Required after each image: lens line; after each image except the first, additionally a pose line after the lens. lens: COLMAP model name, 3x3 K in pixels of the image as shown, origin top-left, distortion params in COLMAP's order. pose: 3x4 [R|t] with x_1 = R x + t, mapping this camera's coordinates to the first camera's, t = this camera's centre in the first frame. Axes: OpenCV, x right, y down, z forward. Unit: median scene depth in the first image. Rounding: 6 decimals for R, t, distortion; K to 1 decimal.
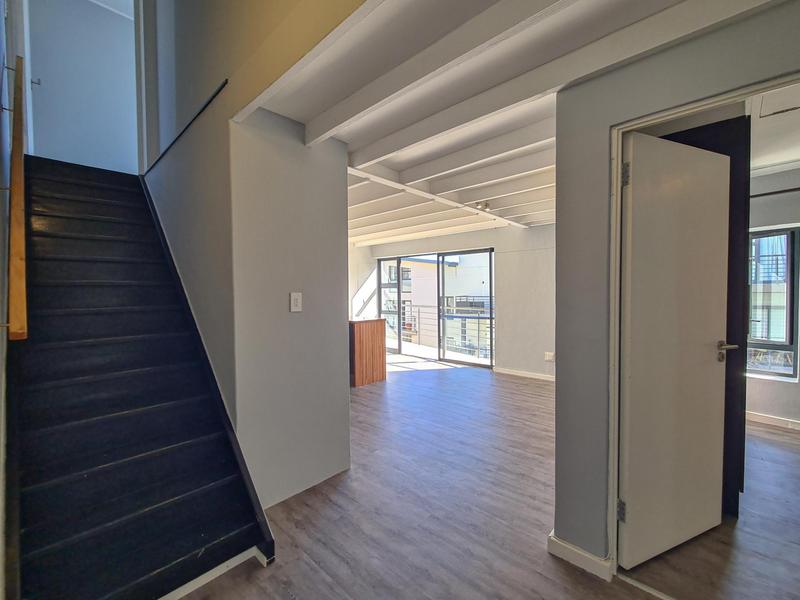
lens RADIAL K [[333.1, 0, 400.0], [0, 333.1, 300.0], [0, 0, 1]] dist [-0.001854, -0.000304]
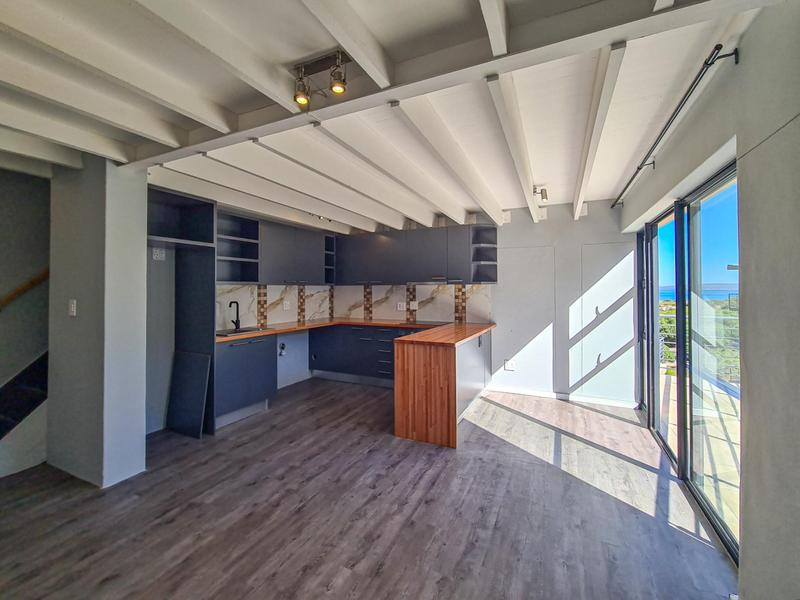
lens RADIAL K [[342.2, 0, 398.2], [0, 342.2, 284.6], [0, 0, 1]] dist [-0.000239, 0.000005]
pose [[0.311624, -0.005388, -0.950190, 0.343342], [-0.025185, 0.999586, -0.013928, -0.025665], [0.949872, 0.028270, 0.311359, 0.492760]]
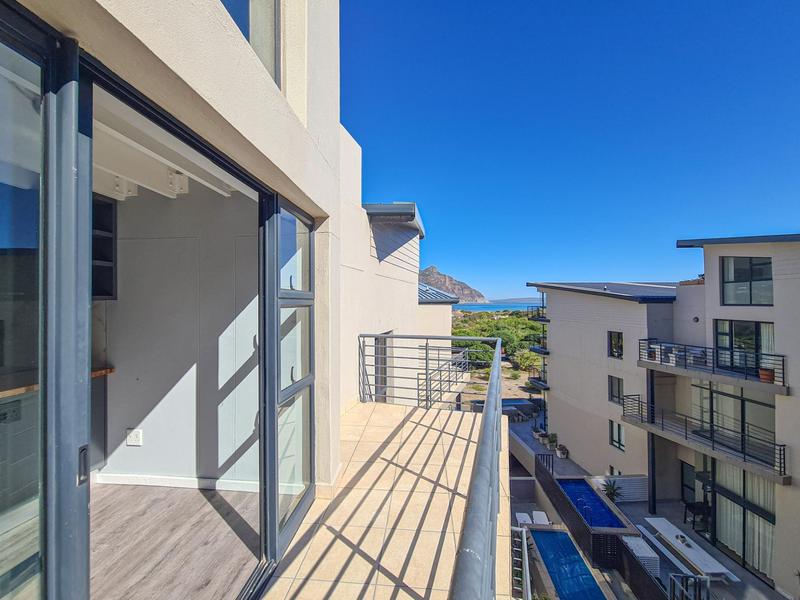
lens RADIAL K [[333.1, 0, 400.0], [0, 333.1, 300.0], [0, 0, 1]] dist [-0.001854, -0.000304]
pose [[0.639082, -0.007115, -0.769105, 0.268411], [-0.012895, 0.999718, -0.019964, -0.037167], [0.769030, 0.022677, 0.638810, 0.884774]]
